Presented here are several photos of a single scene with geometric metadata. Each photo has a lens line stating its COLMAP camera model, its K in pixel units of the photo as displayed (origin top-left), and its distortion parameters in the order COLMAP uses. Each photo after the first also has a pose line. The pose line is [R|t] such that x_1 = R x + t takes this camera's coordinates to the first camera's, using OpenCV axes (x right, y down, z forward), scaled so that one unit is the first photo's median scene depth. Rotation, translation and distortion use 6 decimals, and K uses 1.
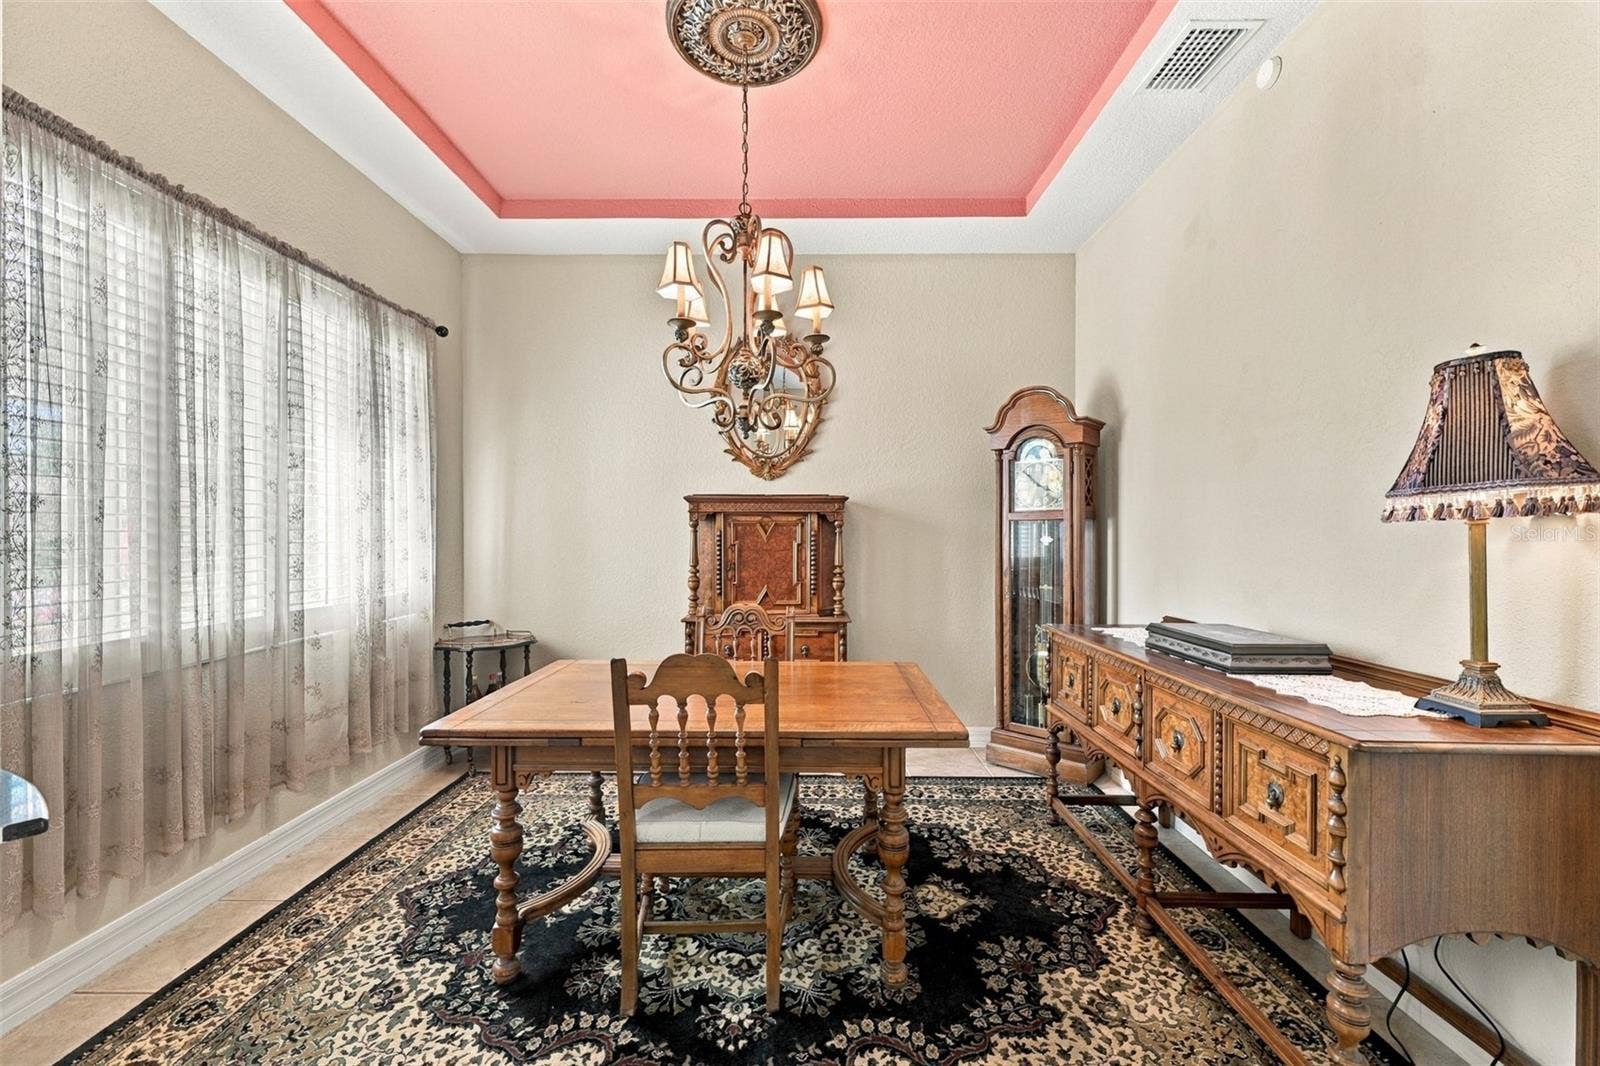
lens RADIAL K [[696.8, 0, 804.0], [0, 696.8, 524.0], [0, 0, 1]] dist [-0.001418, -0.000140]
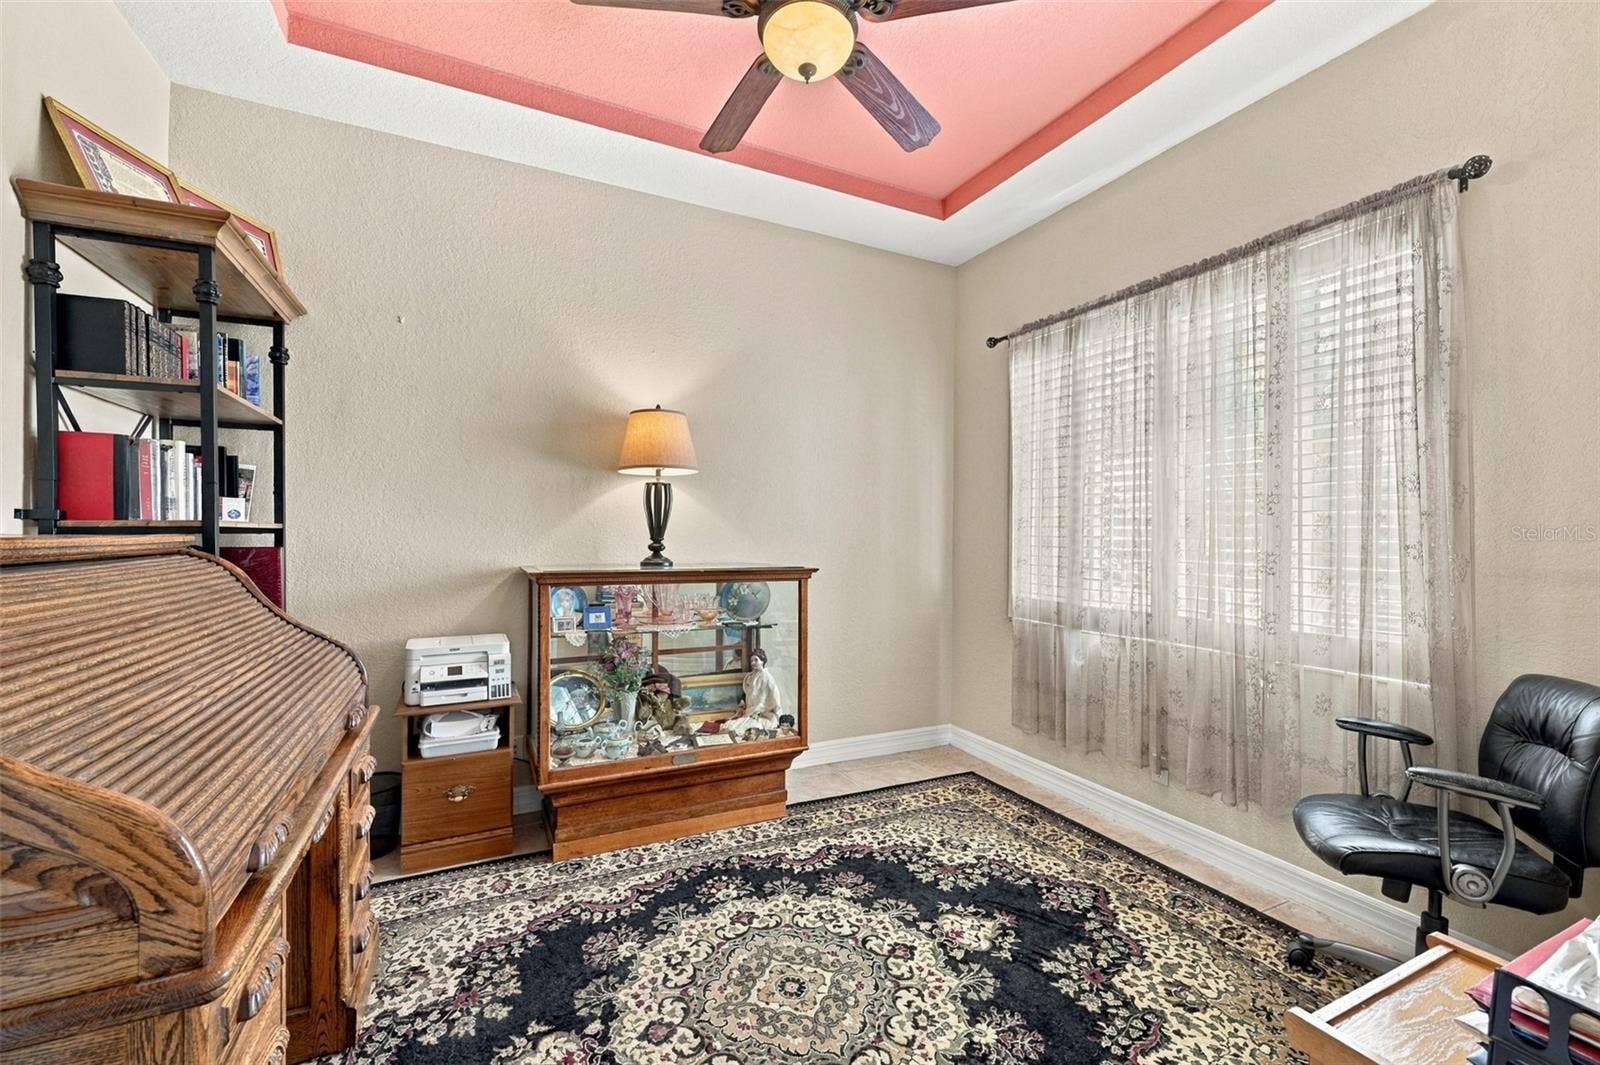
lens RADIAL K [[644.9, 0, 791.5], [0, 644.9, 539.2], [0, 0, 1]] dist [0.001781, 0.000321]
pose [[-0.896070, -0.005382, -0.443881, 0.303298], [-0.010987, 0.999889, 0.010056, 0.009619], [0.443778, 0.013888, -0.896029, 1.901734]]
